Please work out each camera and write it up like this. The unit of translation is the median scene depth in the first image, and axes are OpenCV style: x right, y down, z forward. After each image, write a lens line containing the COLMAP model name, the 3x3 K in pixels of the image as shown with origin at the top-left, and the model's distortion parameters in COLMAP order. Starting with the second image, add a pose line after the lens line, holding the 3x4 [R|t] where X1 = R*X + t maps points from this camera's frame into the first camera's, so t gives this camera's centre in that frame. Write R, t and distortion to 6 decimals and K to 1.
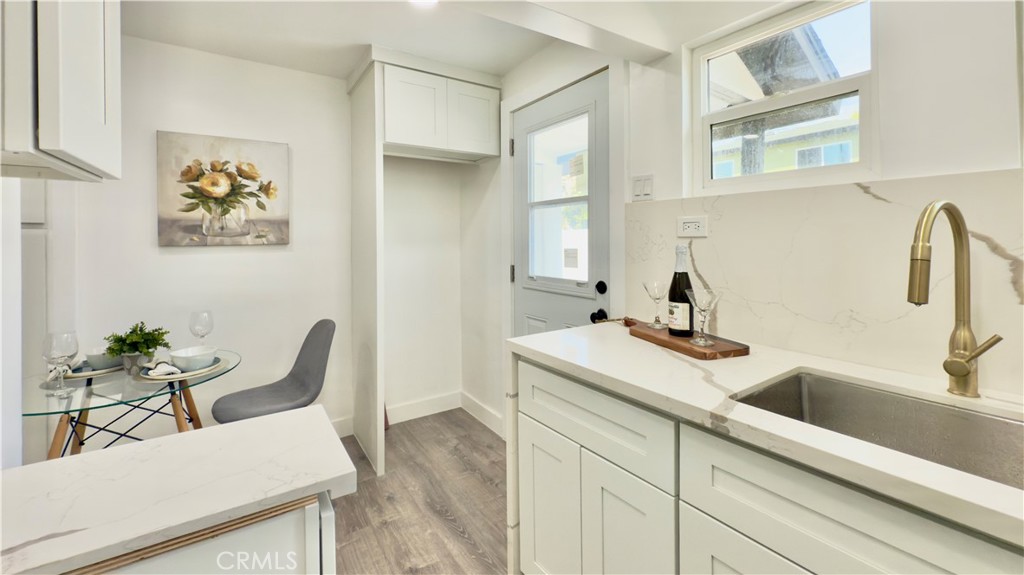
lens RADIAL K [[413.4, 0, 513.6], [0, 413.4, 242.2], [0, 0, 1]] dist [-0.000543, -0.000023]
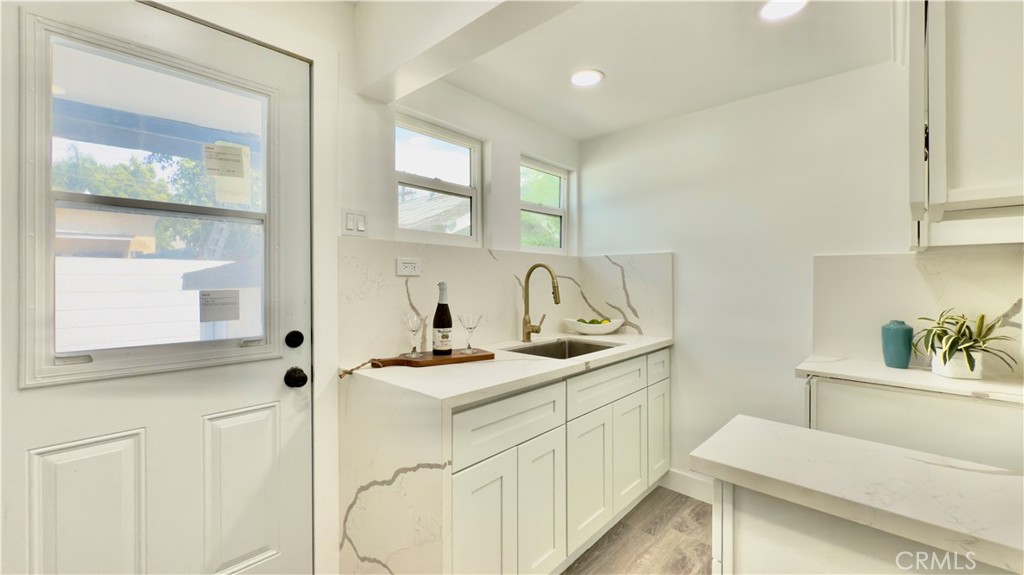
lens RADIAL K [[418.7, 0, 512.0], [0, 418.7, 287.5], [0, 0, 1]] dist [-0.000010, -0.000025]
pose [[-0.209212, -0.007178, 0.977844, -0.791250], [0.007938, 0.999928, 0.009039, 0.012422], [-0.977838, 0.009653, -0.209140, 0.967279]]
